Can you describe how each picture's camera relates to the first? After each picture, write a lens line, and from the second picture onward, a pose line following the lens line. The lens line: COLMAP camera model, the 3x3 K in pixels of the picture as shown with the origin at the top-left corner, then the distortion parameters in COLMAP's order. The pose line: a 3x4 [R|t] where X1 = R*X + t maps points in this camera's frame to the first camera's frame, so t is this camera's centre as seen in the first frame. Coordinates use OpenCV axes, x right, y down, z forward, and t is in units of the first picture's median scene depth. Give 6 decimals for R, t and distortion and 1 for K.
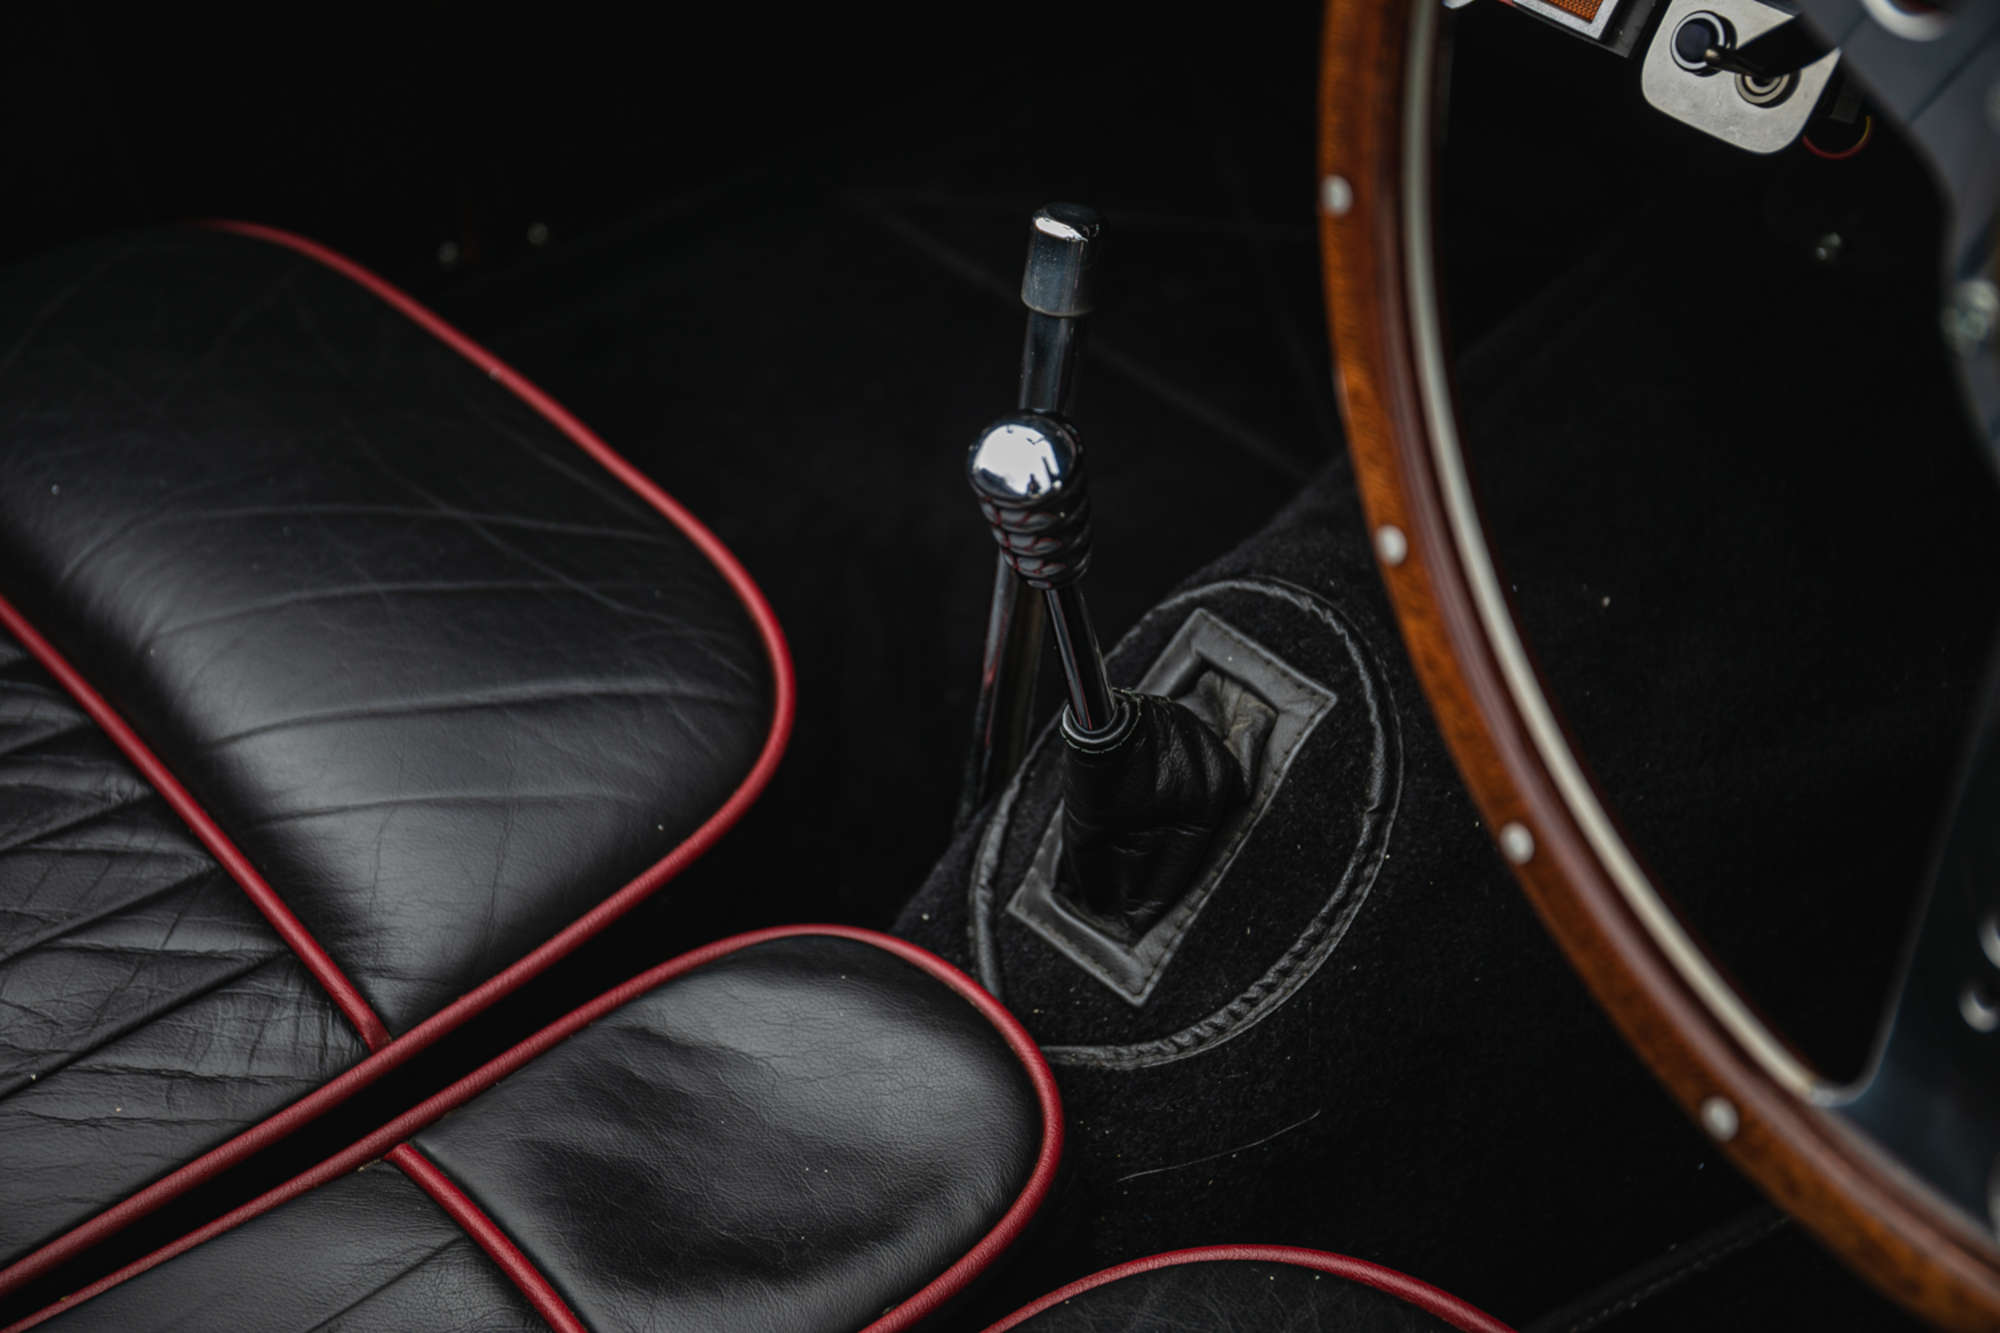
lens RADIAL K [[3101.8, 0, 1003.7], [0, 3101.8, 671.8], [0, 0, 1]] dist [0.050290, 0.000000]
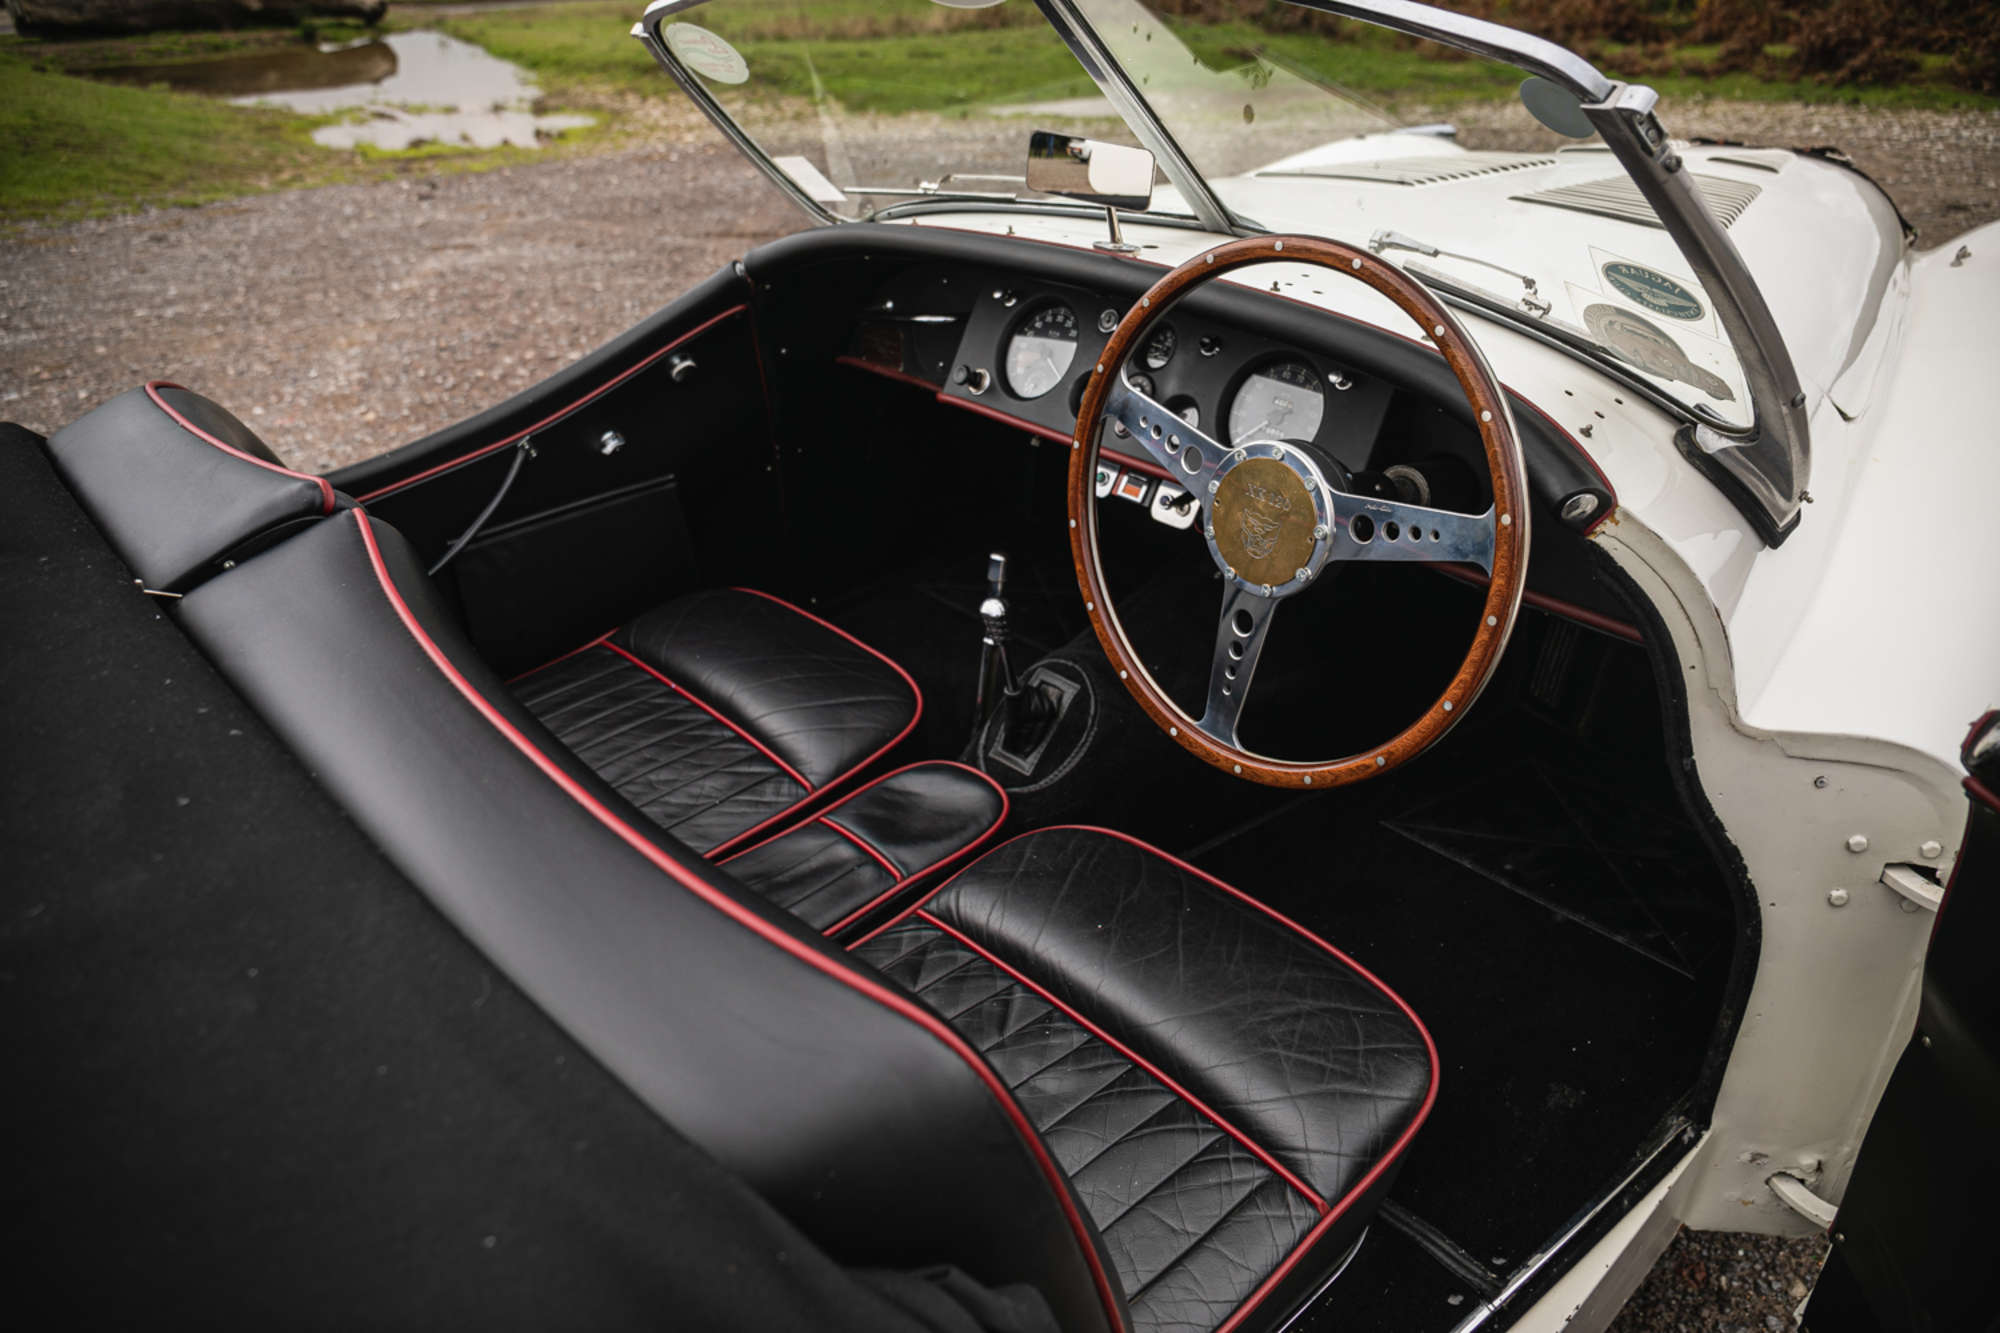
lens RADIAL K [[1396.3, 0, 995.5], [0, 1396.3, 659.4], [0, 0, 1]] dist [-0.001149, -0.000067]
pose [[0.998303, -0.032469, 0.048339, -0.066215], [0.039406, 0.987859, -0.150271, 0.215044], [-0.042873, 0.151921, 0.987462, -0.584601]]
